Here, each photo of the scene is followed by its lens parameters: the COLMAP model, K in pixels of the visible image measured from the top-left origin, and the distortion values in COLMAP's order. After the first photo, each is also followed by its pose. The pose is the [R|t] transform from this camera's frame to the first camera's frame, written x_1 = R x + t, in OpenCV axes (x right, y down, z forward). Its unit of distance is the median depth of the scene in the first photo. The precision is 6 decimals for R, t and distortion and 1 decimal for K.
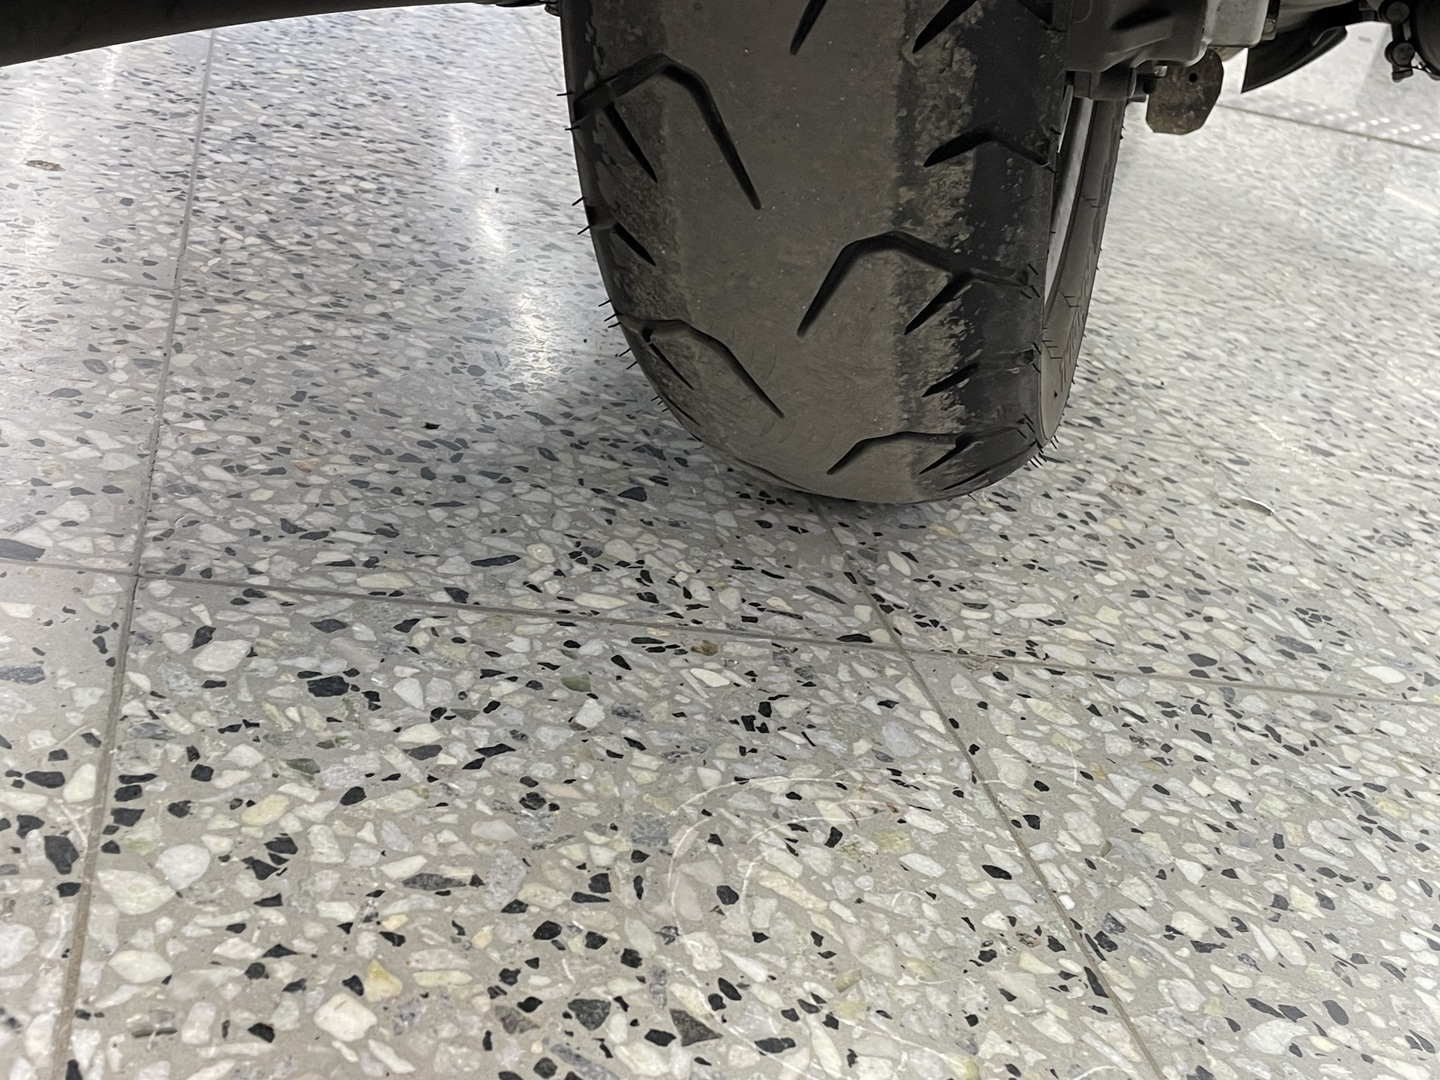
lens RADIAL K [[1697.0, 0, 730.8], [0, 1697.0, 534.3], [0, 0, 1]] dist [0.062074, 0.000000]
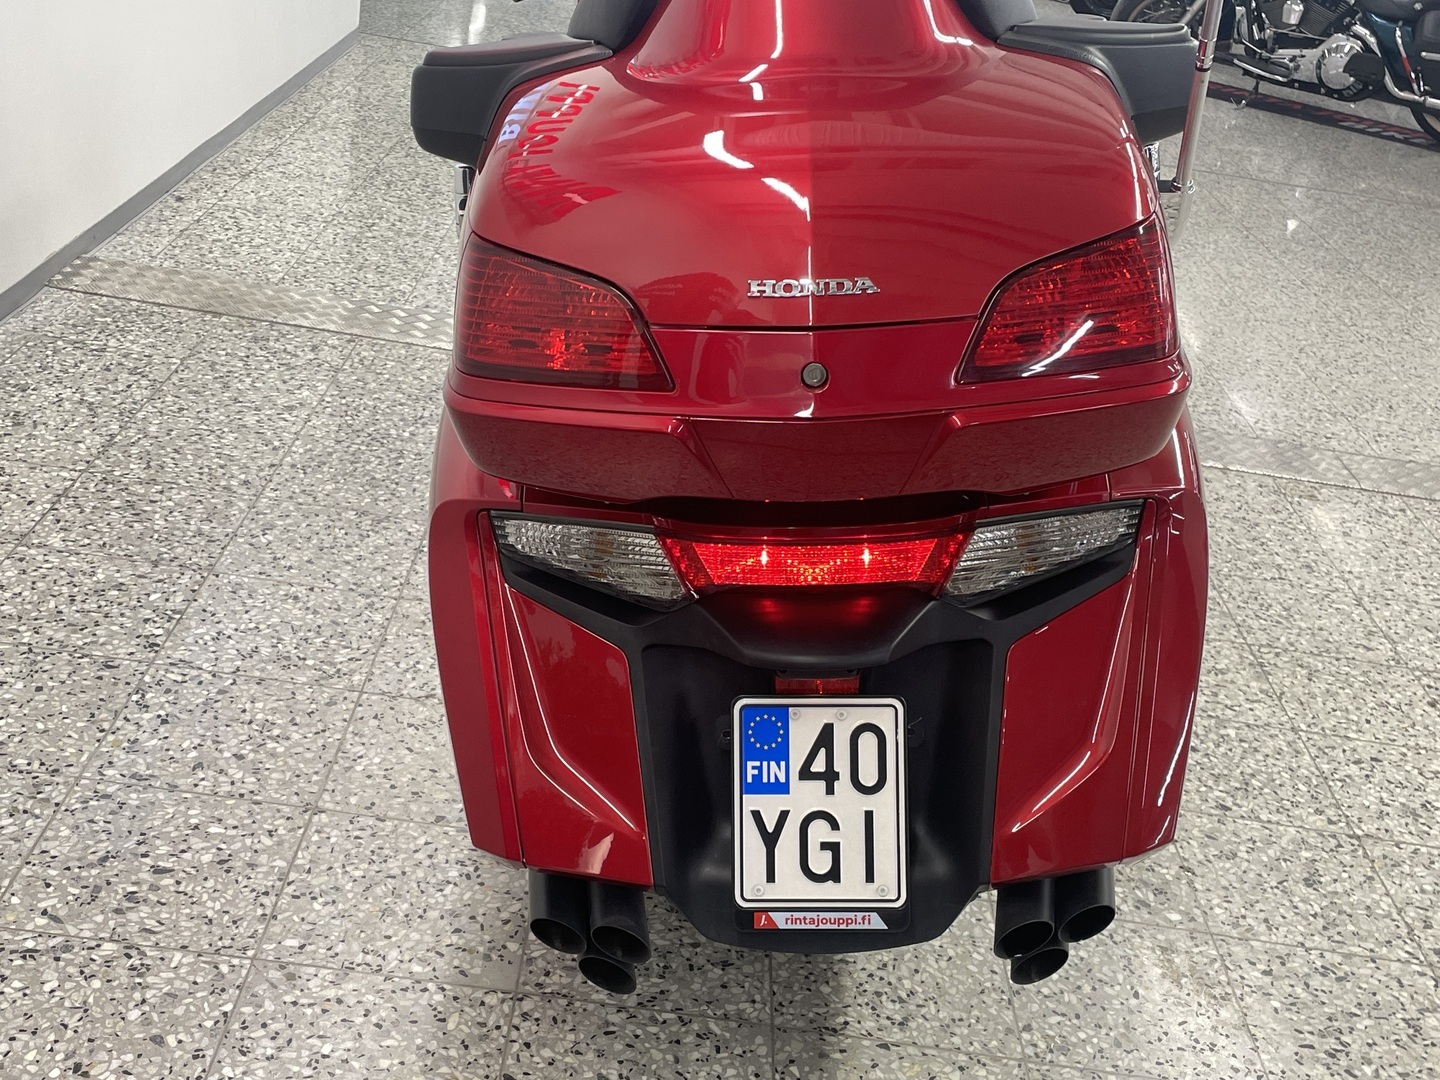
lens RADIAL K [[1713.9, 0, 732.0], [0, 1713.9, 515.5], [0, 0, 1]] dist [0.061154, 0.000000]
pose [[0.968400, 0.018140, -0.248742, 0.579293], [-0.032271, 0.998081, -0.052853, -0.646059], [0.247306, 0.059210, 0.967127, -3.168600]]
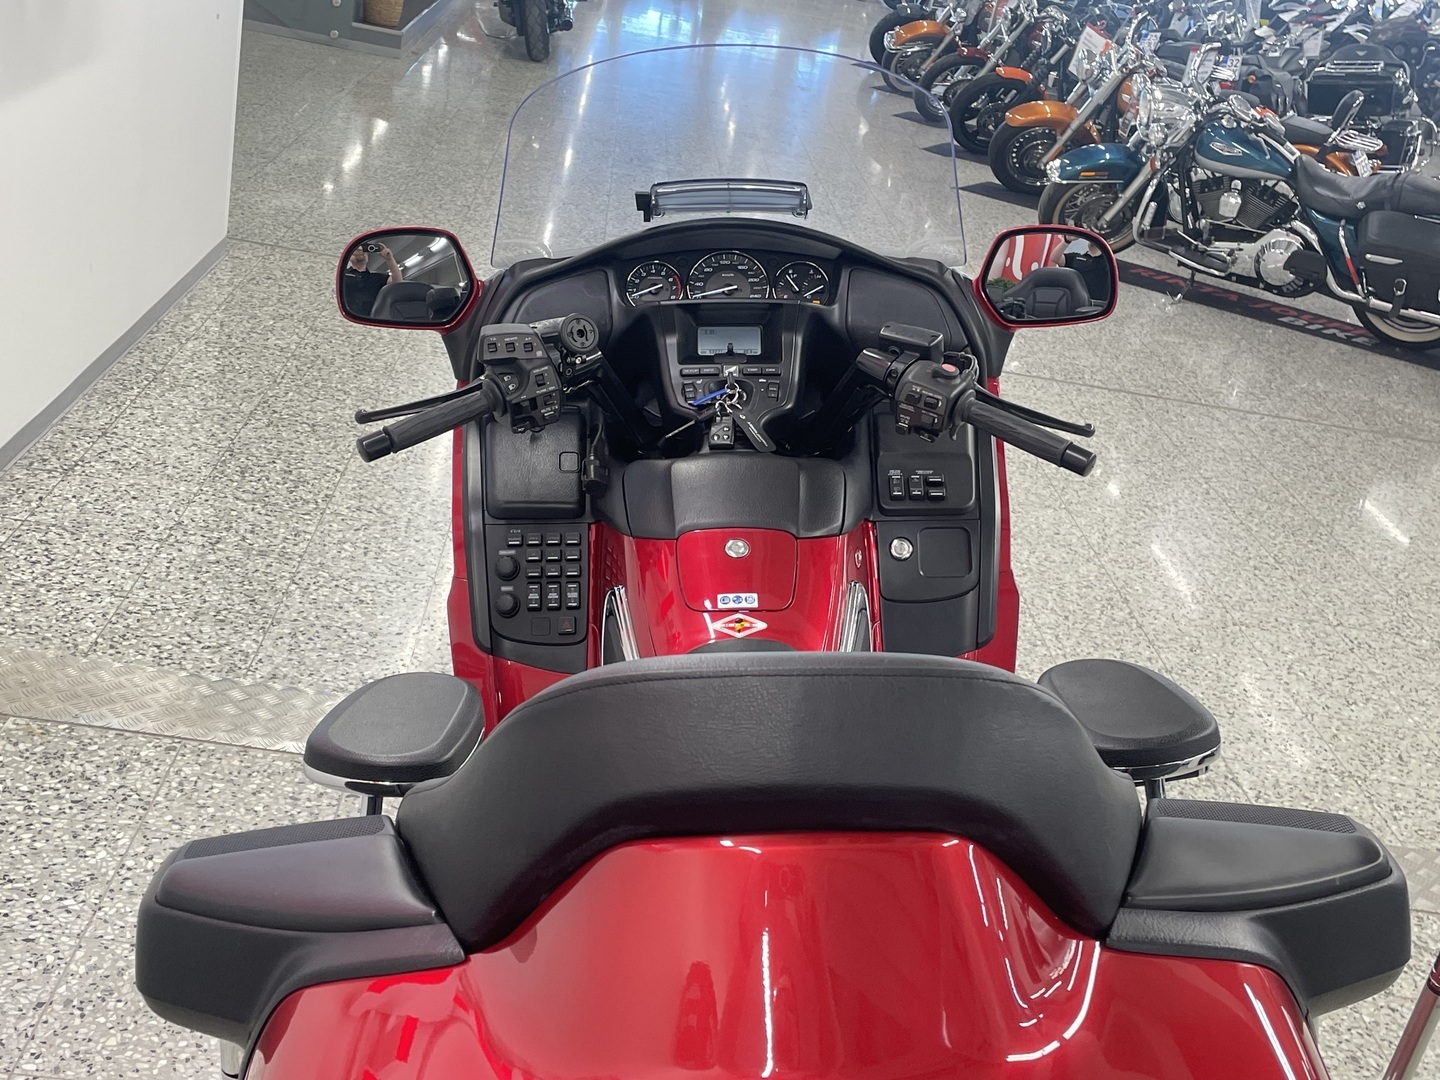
lens RADIAL K [[1713.9, 0, 725.3], [0, 1713.9, 521.5], [0, 0, 1]] dist [0.061154, 0.000000]
pose [[0.980008, 0.012675, -0.198555, 0.198368], [-0.032789, 0.994612, -0.098344, -1.983971], [0.196239, 0.102888, 0.975143, -2.004865]]
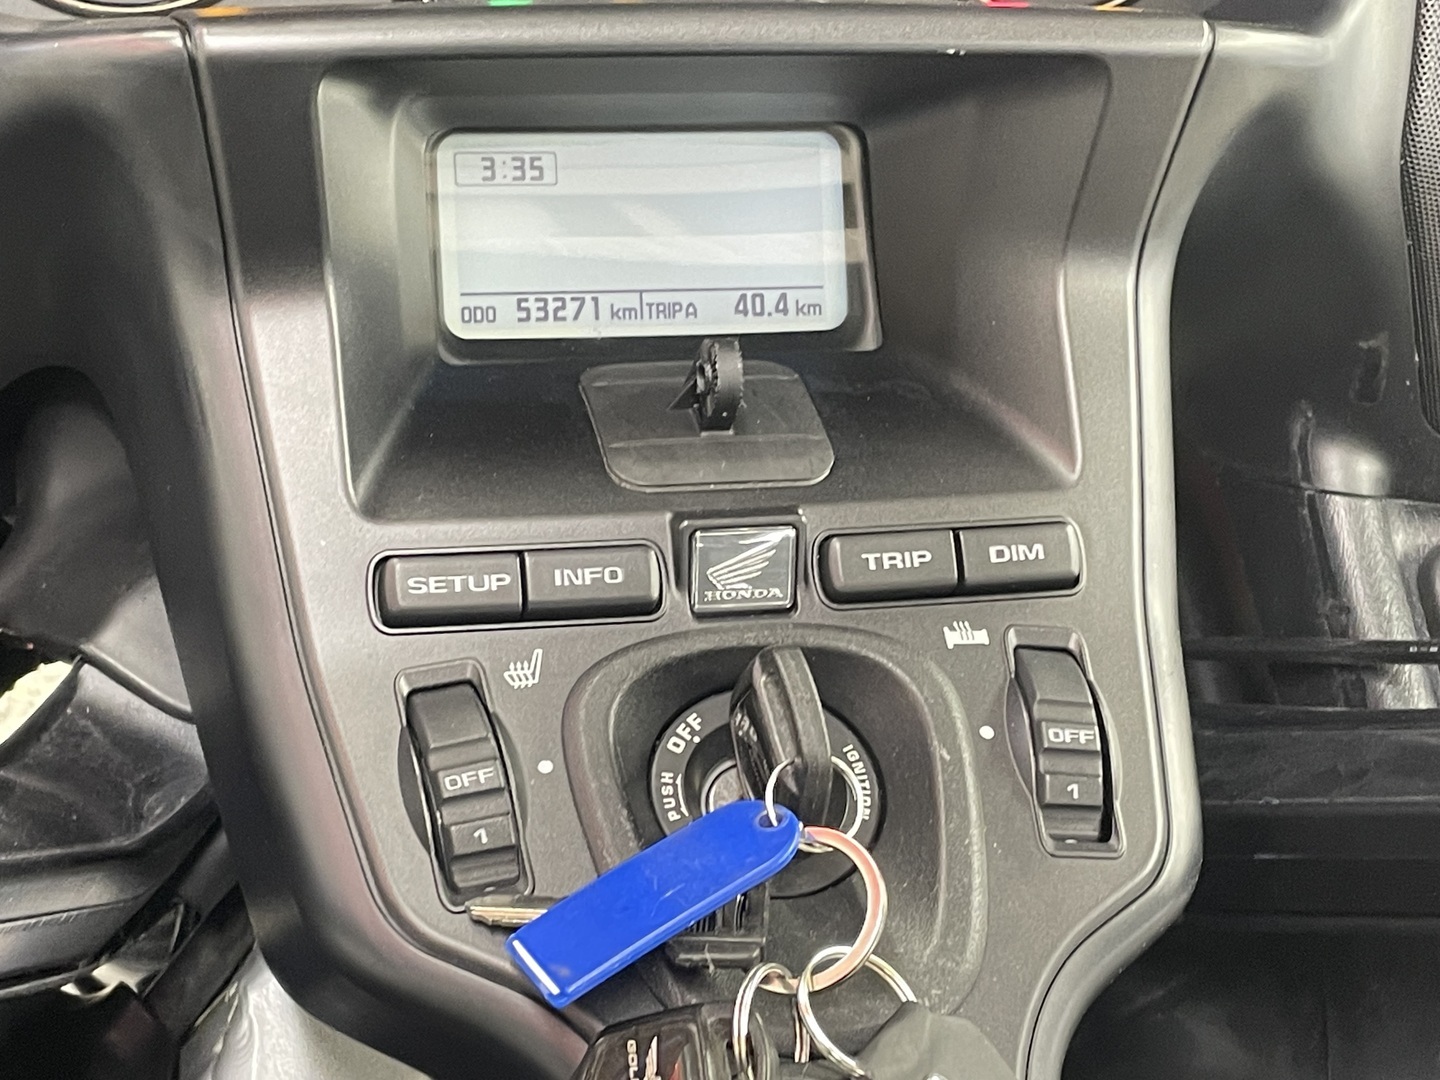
lens RADIAL K [[2504.5, 0, 691.0], [0, 2504.5, 542.5], [0, 0, 1]] dist [0.103611, 0.000000]
pose [[0.999184, 0.030585, 0.026373, -0.741748], [-0.034506, 0.985862, 0.163966, -2.991630], [-0.020985, -0.164743, 0.986113, 1.492481]]
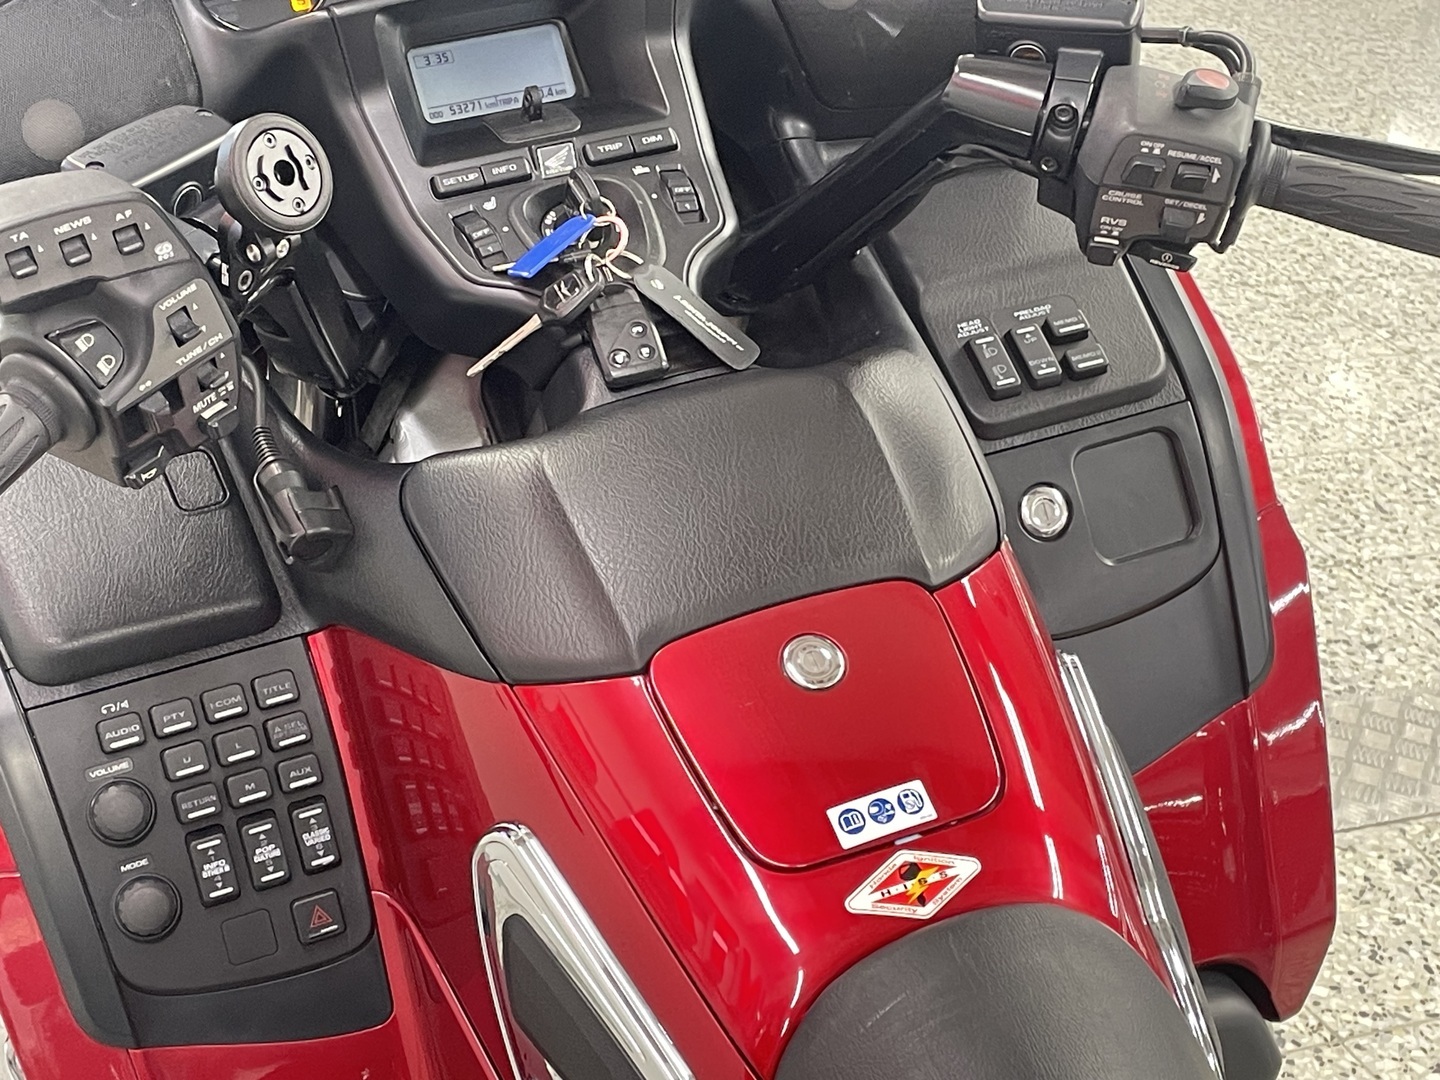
lens RADIAL K [[2504.5, 0, 736.1], [0, 2504.5, 509.9], [0, 0, 1]] dist [0.103611, 0.000000]
pose [[0.973518, -0.191425, 0.124976, -0.911398], [0.182415, 0.979958, 0.080048, -2.651309], [-0.137795, -0.055131, 0.988925, -0.210618]]
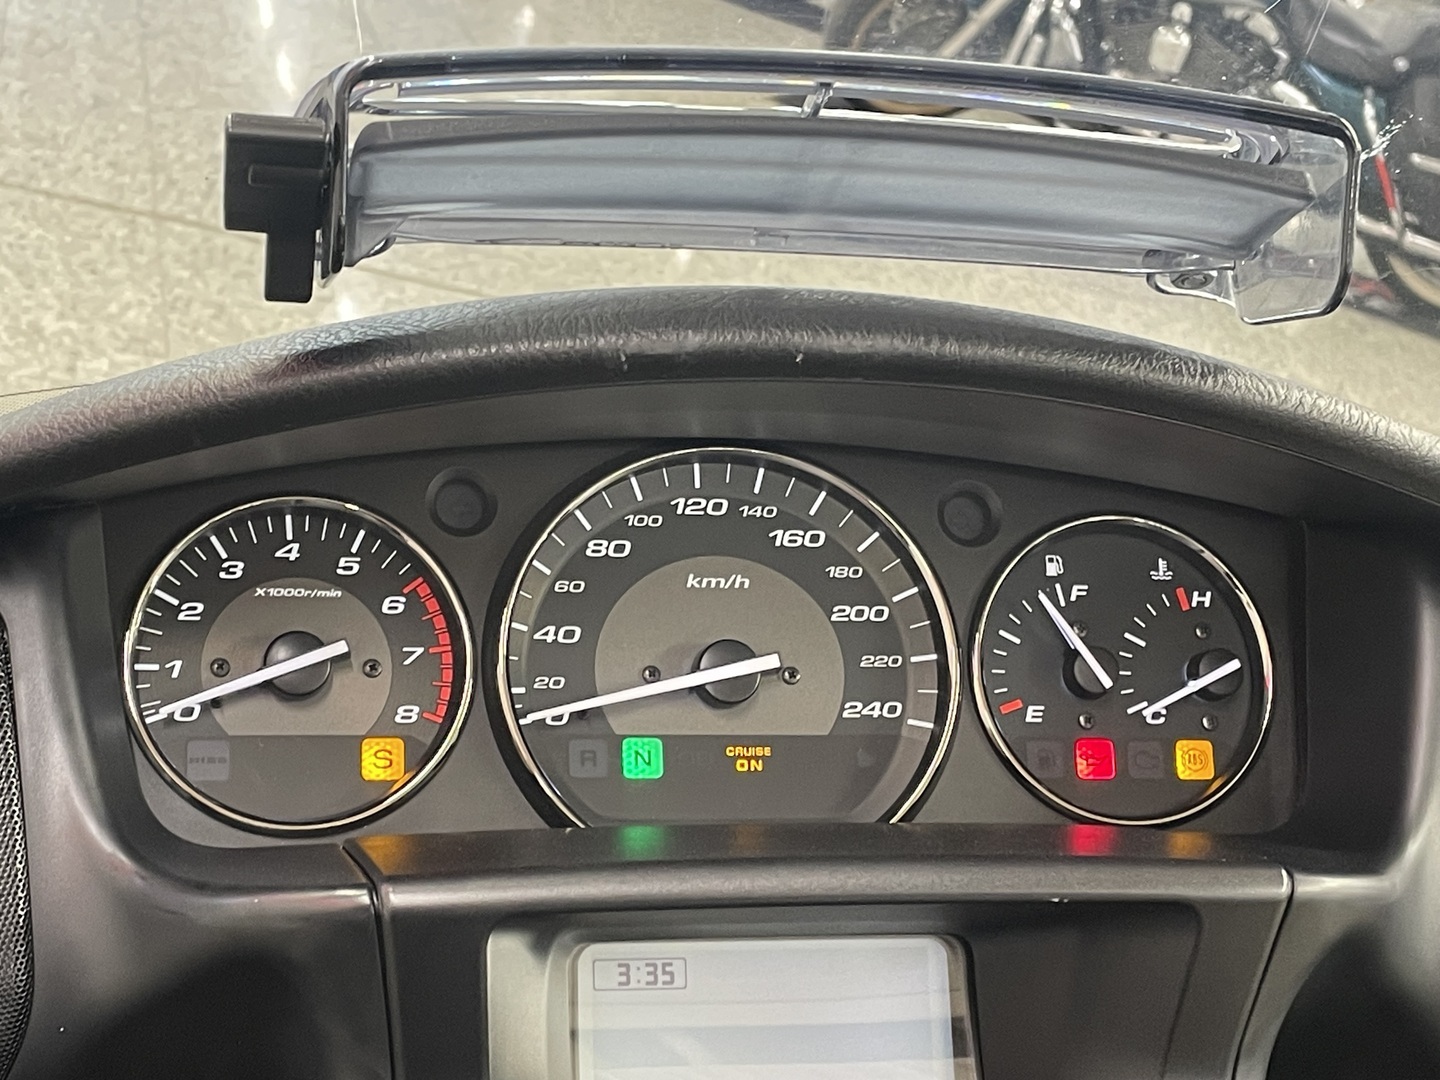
lens RADIAL K [[2504.5, 0, 715.6], [0, 2504.5, 549.3], [0, 0, 1]] dist [0.103611, 0.000000]
pose [[0.998978, 0.043954, 0.010526, -0.782344], [-0.043171, 0.996905, -0.065701, -3.089422], [-0.013381, 0.065179, 0.997784, 1.406342]]
